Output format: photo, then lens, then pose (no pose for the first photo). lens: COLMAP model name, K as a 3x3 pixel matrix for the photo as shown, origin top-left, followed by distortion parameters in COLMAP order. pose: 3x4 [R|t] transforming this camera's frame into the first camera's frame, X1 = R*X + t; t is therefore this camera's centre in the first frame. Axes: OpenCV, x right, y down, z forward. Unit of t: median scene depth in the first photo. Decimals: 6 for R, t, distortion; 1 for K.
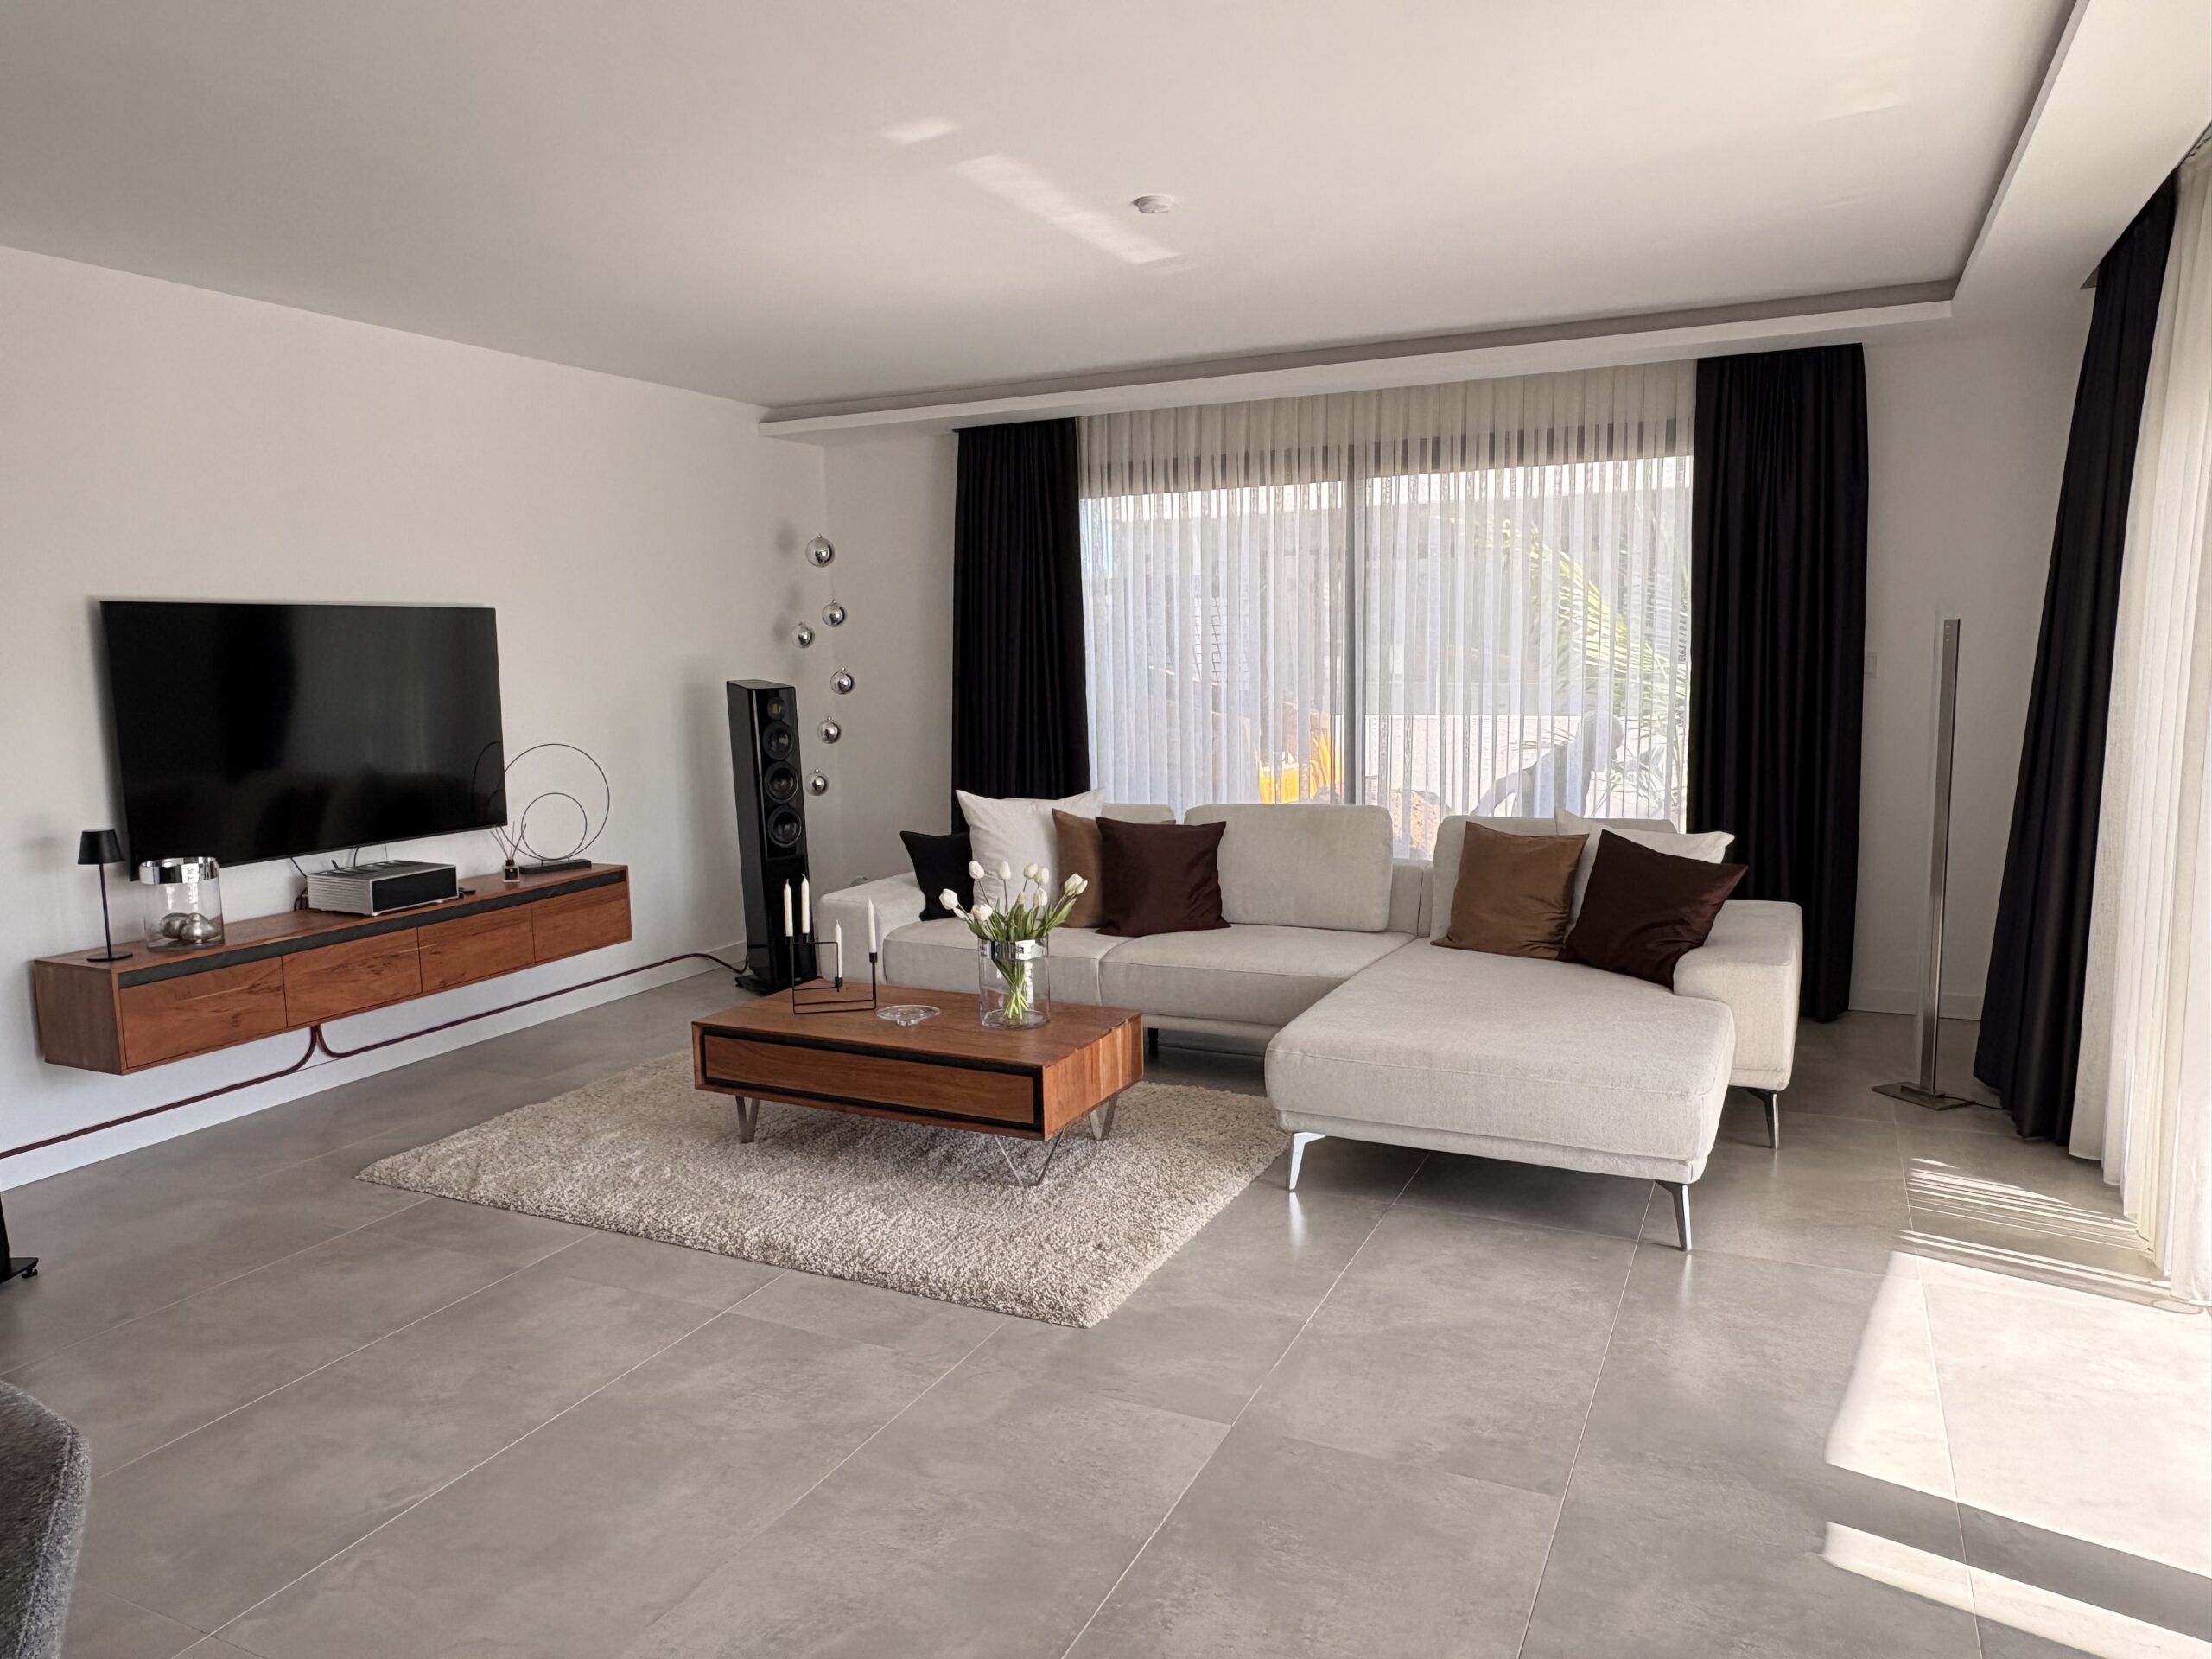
lens RADIAL K [[1471.5, 0, 1106.0], [0, 1471.5, 829.5], [0, 0, 1]] dist [0.006659, 0.003272]
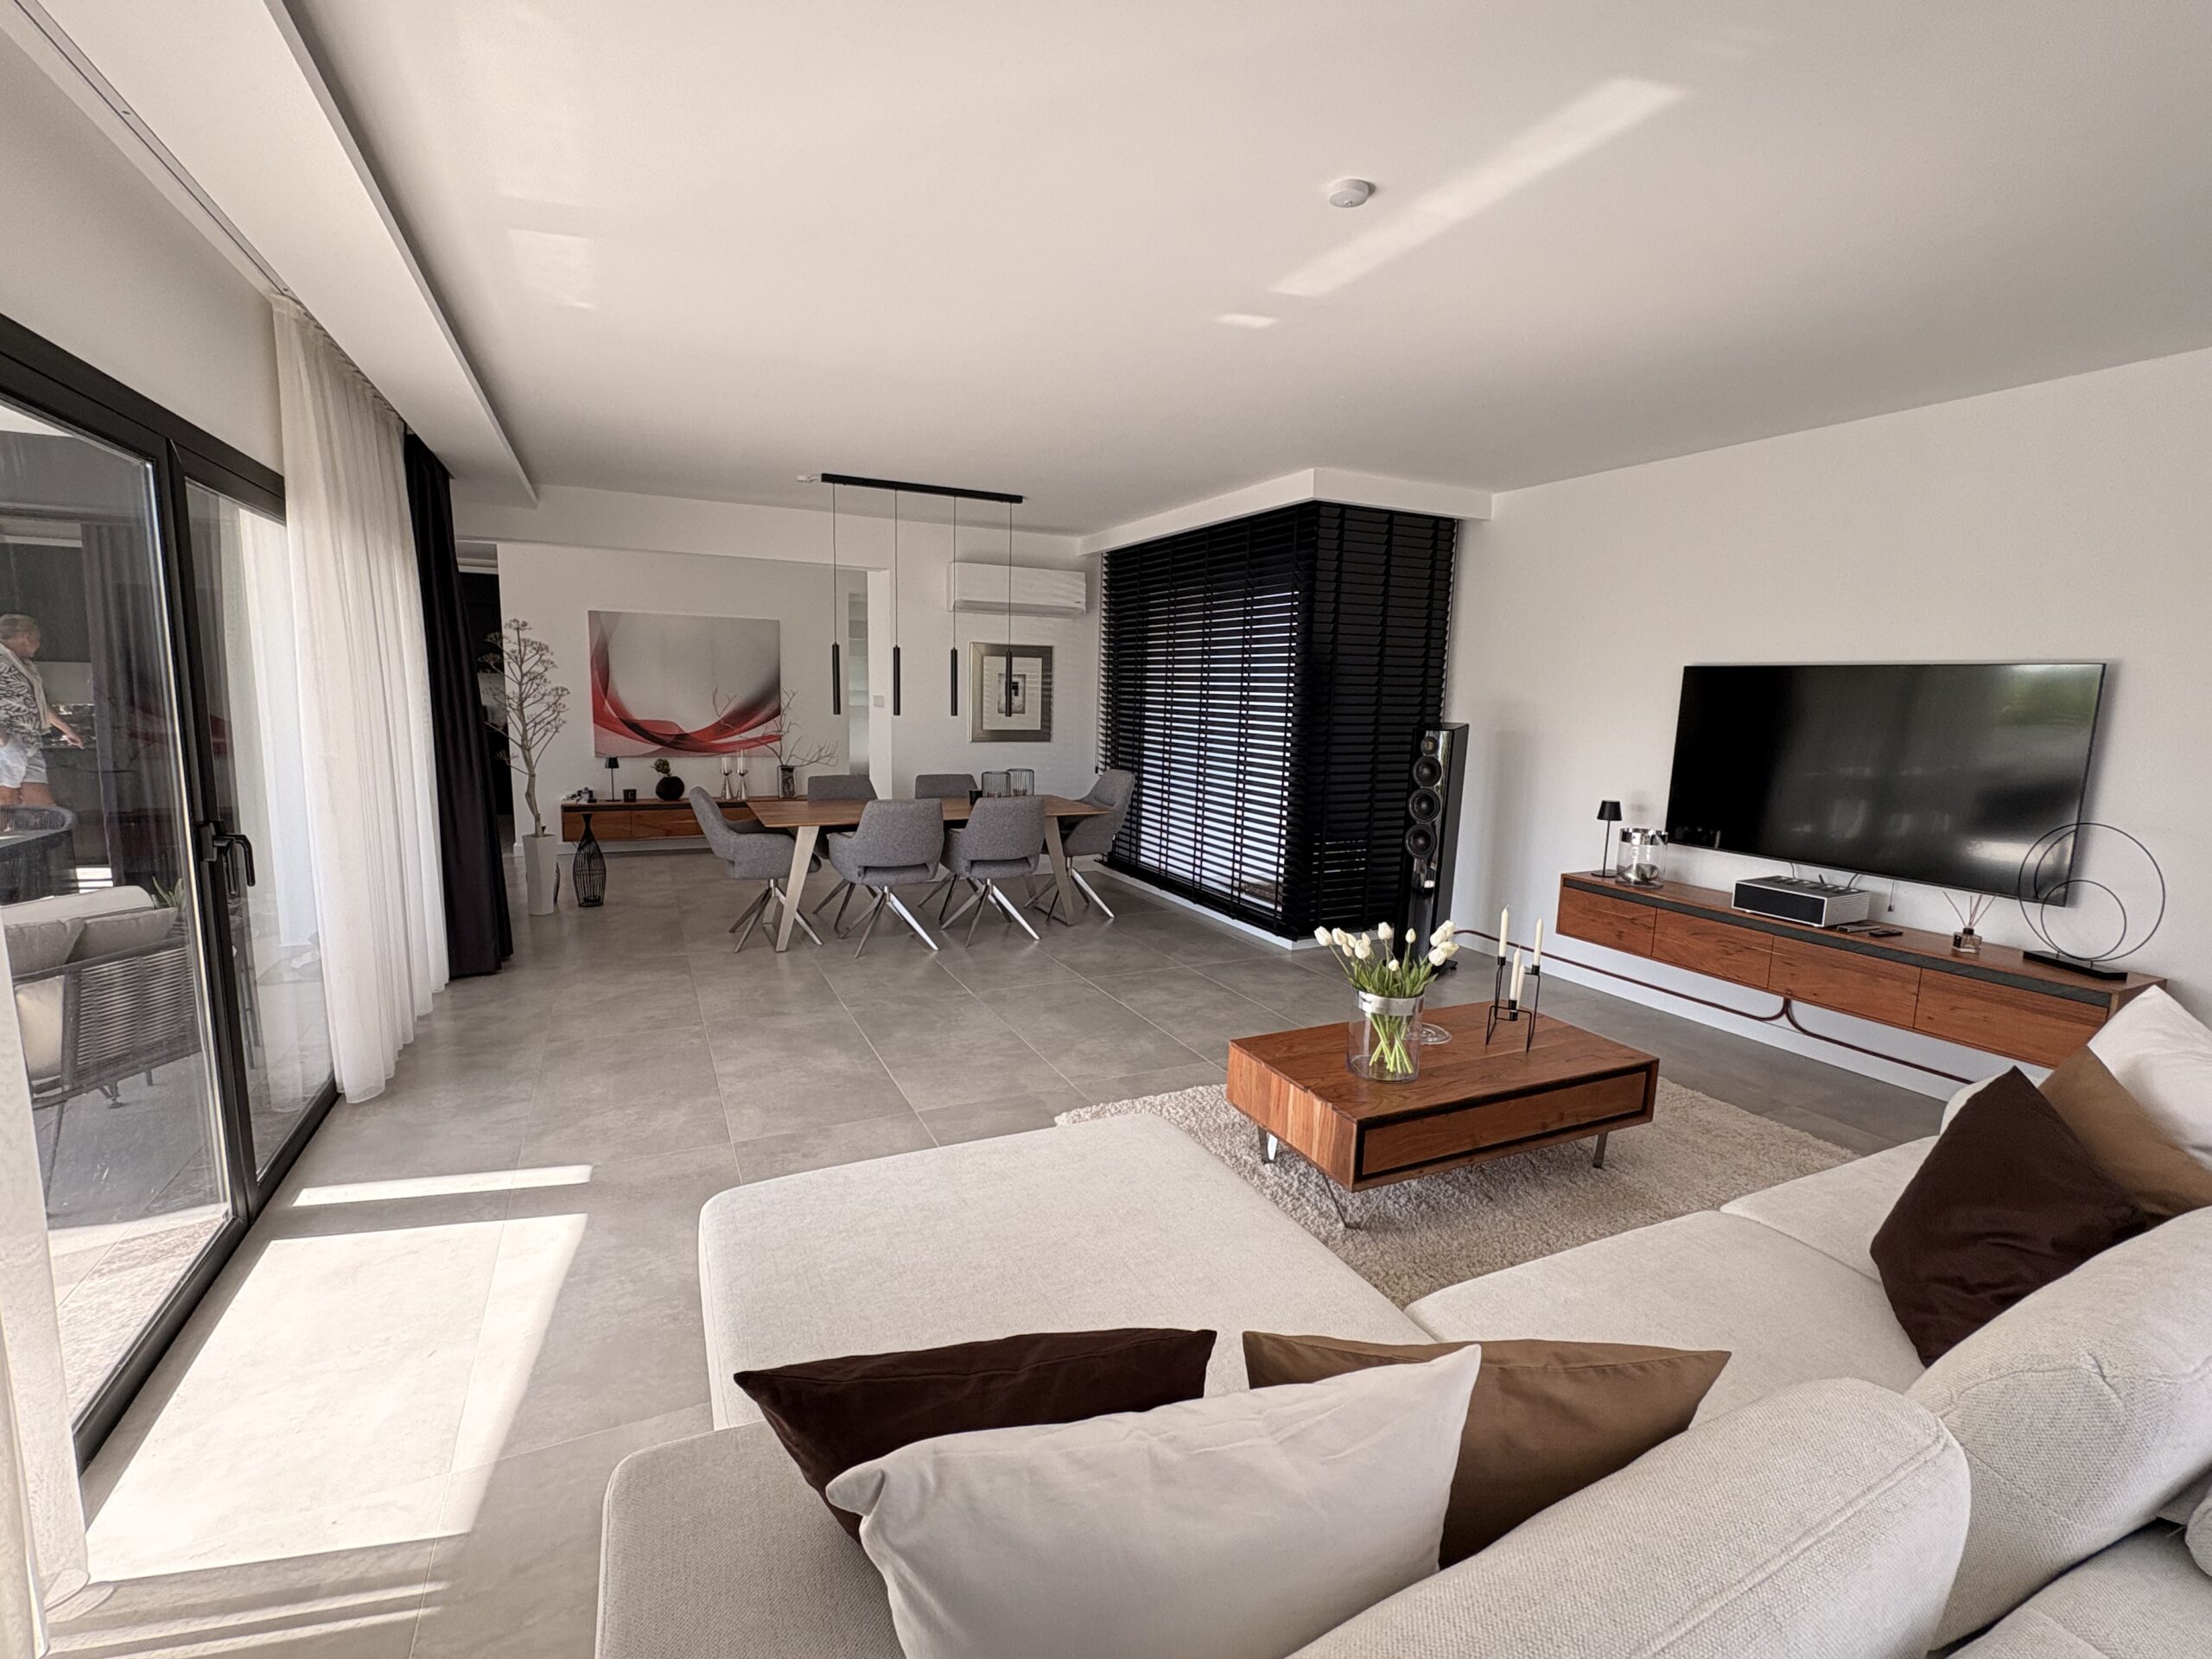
lens RADIAL K [[988.3, 0, 1106.0], [0, 988.3, 829.5], [0, 0, 1]] dist [-0.001806, -0.000643]
pose [[-0.626132, 0.115326, -0.771141, 0.489720], [-0.112671, 0.965239, 0.235837, -0.147530], [0.771533, 0.234550, -0.591373, 1.054884]]
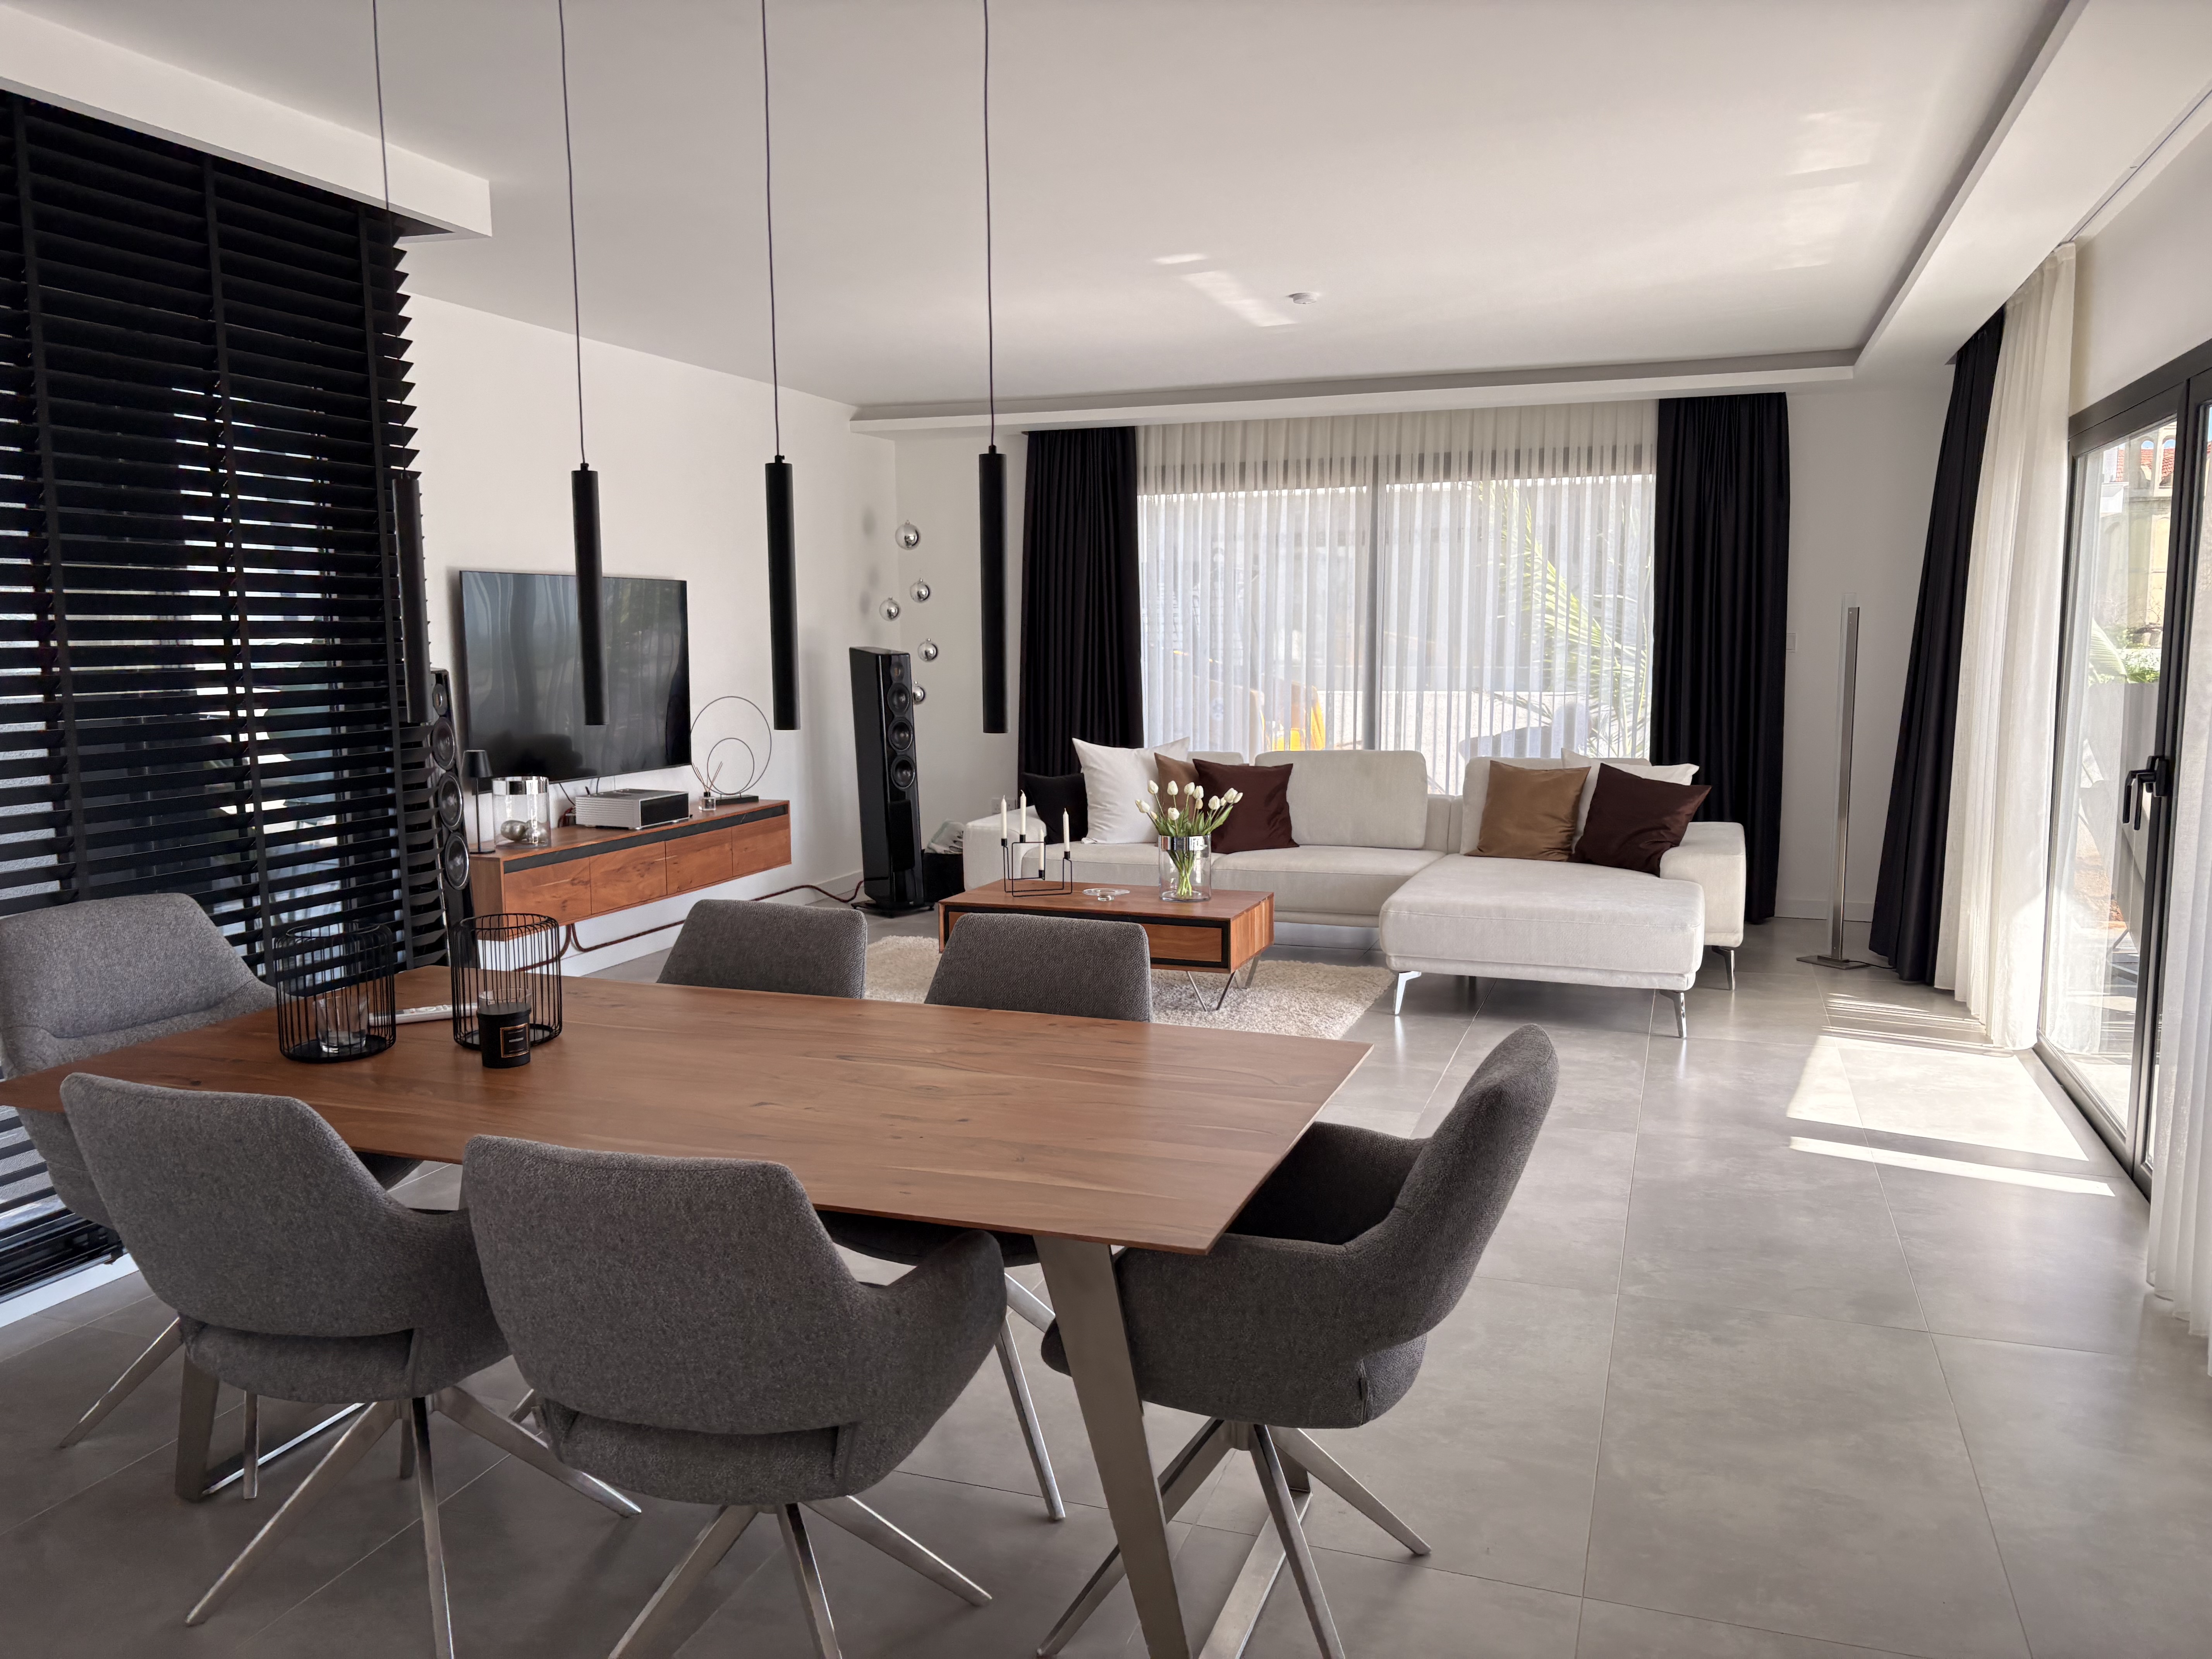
lens RADIAL K [[1646.5, 0, 1091.8], [0, 1646.5, 834.1], [0, 0, 1]] dist [0.062547, -0.129198]
pose [[0.995283, 0.000408, 0.097016, -0.250288], [-0.000222, 0.999998, -0.001926, 0.064398], [-0.097016, 0.001896, 0.995281, -0.413835]]
